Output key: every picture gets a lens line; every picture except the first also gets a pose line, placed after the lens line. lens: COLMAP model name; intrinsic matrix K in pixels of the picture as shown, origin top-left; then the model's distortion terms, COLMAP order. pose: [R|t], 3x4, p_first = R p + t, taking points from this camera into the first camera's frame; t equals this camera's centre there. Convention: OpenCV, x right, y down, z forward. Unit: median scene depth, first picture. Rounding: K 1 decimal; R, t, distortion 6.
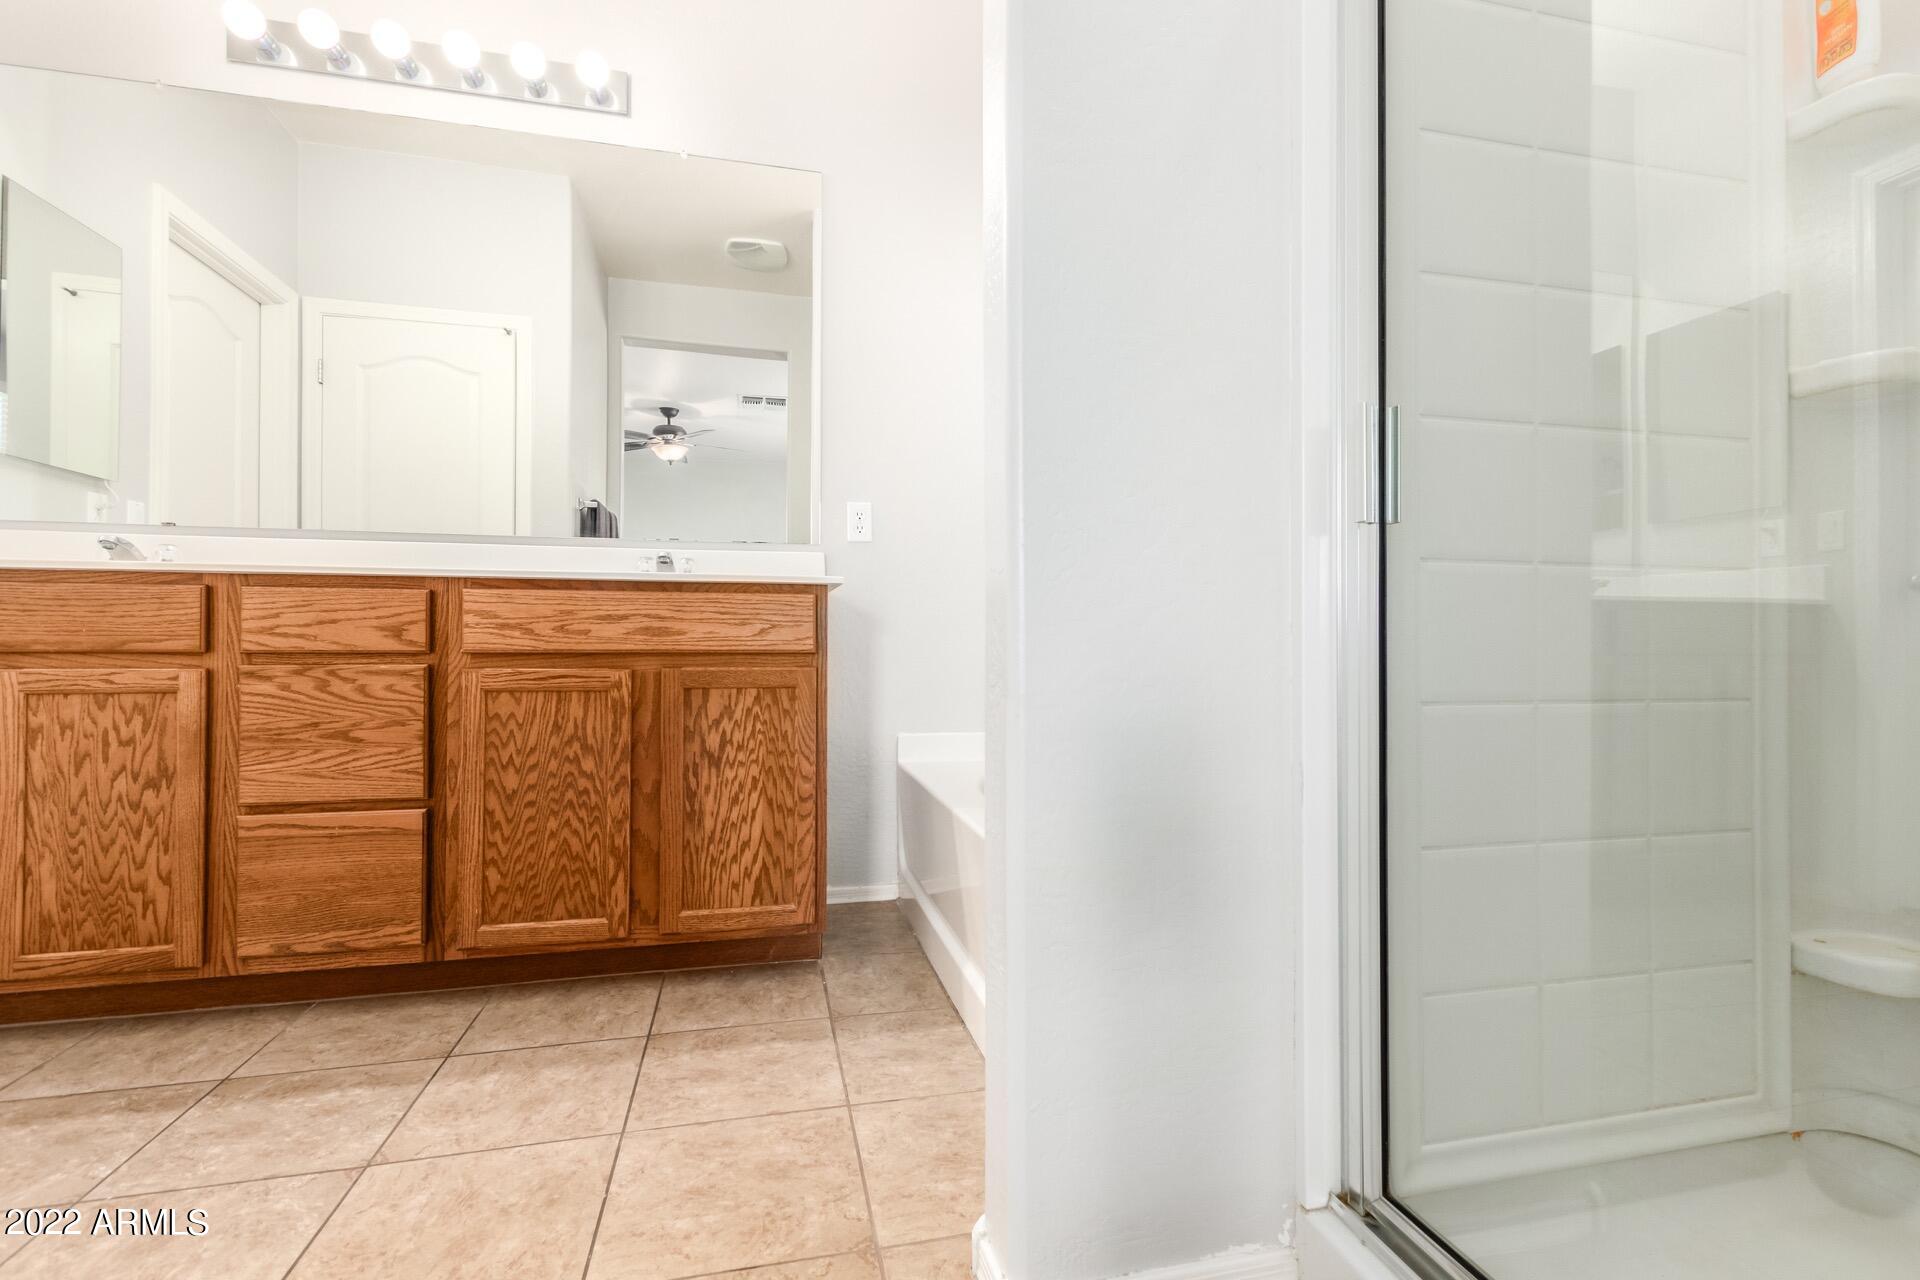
lens RADIAL K [[881.5, 0, 970.8], [0, 881.5, 636.5], [0, 0, 1]] dist [0.001415, -0.000660]
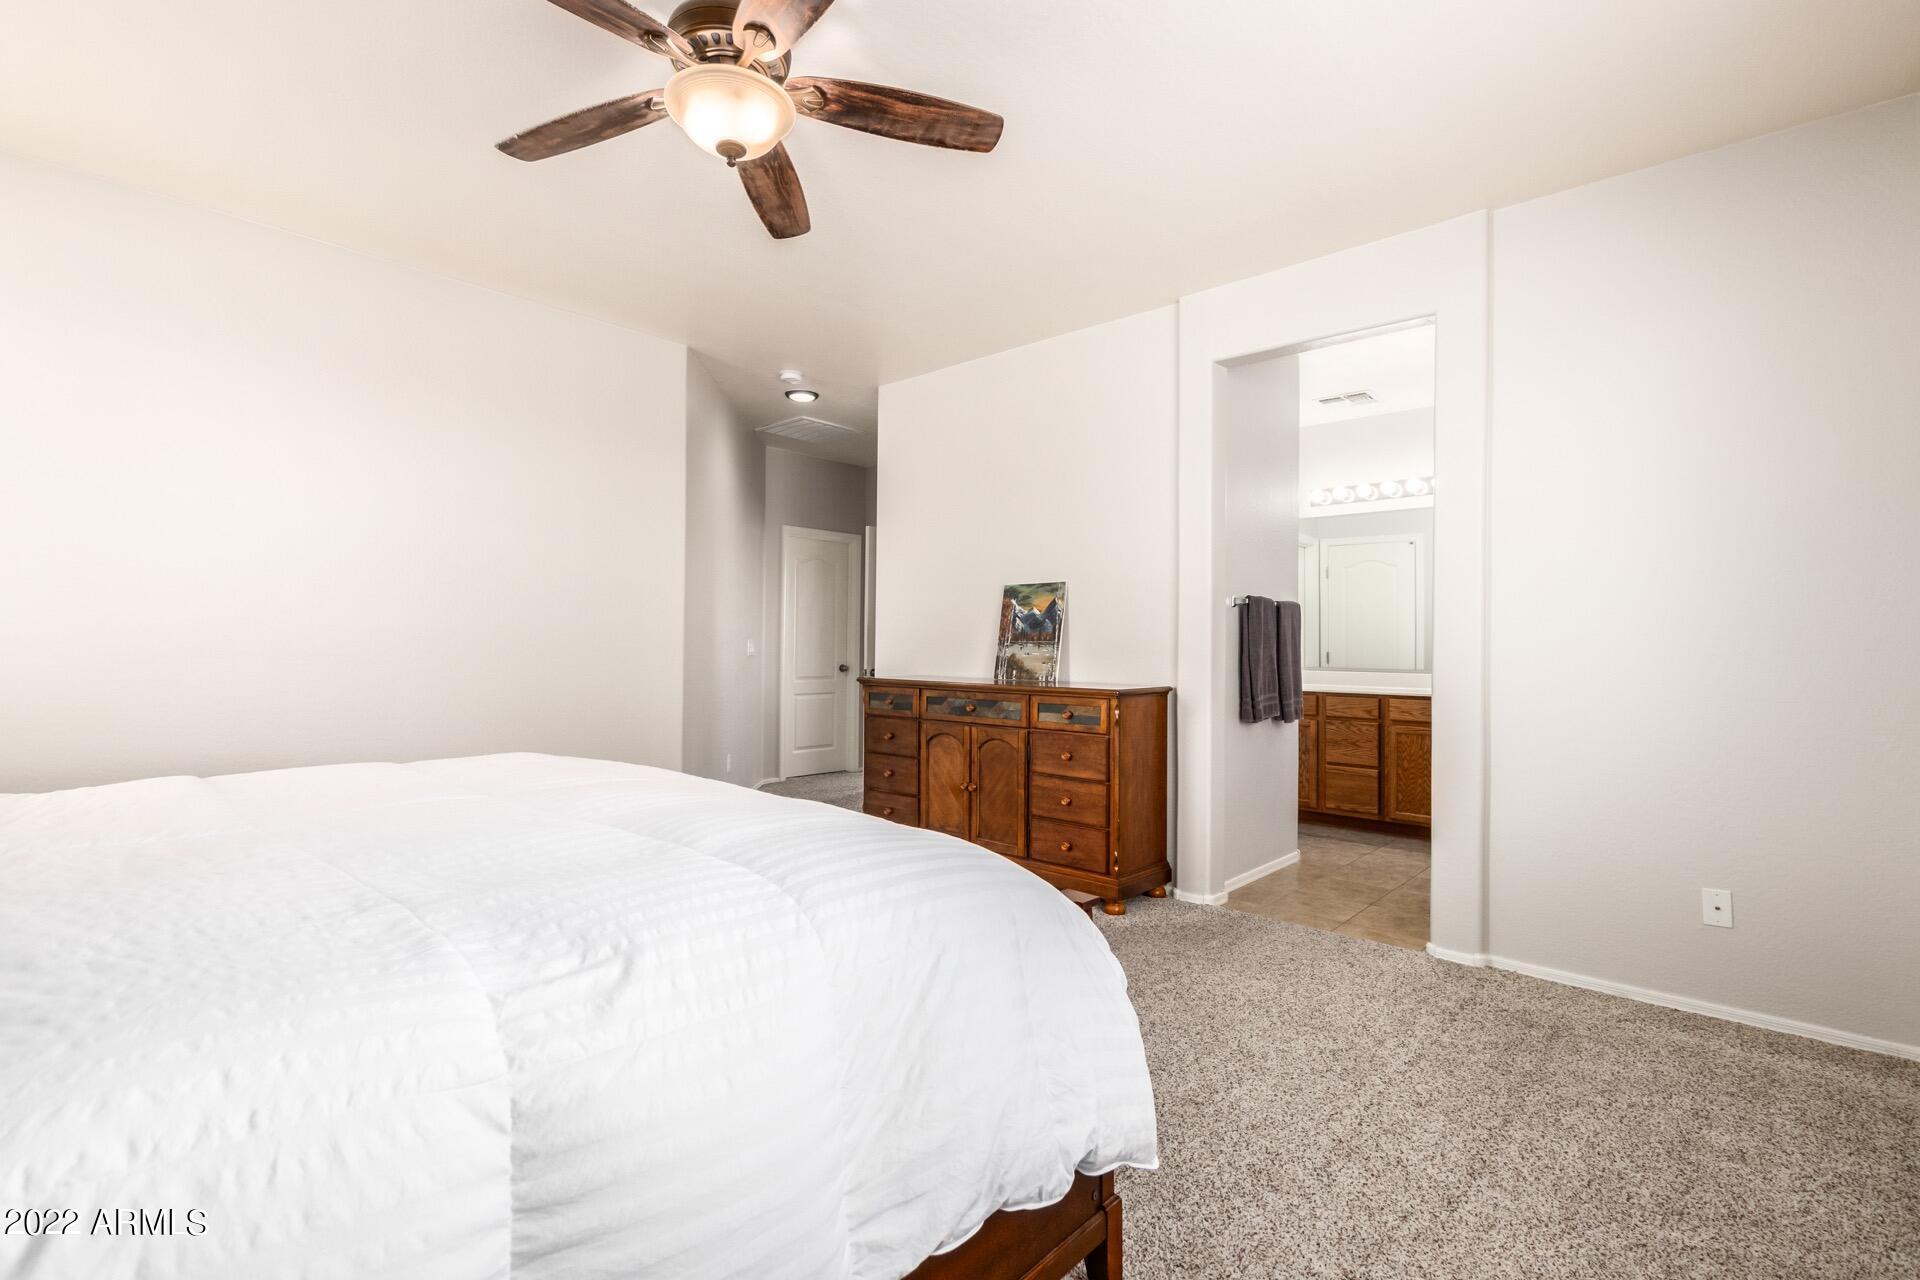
lens RADIAL K [[881.5, 0, 967.0], [0, 881.5, 633.3], [0, 0, 1]] dist [0.001415, -0.000660]
pose [[0.567307, -0.005359, -0.823489, 1.107434], [0.006267, 0.999978, -0.002190, -0.285348], [0.823483, -0.003919, 0.567328, -1.933884]]
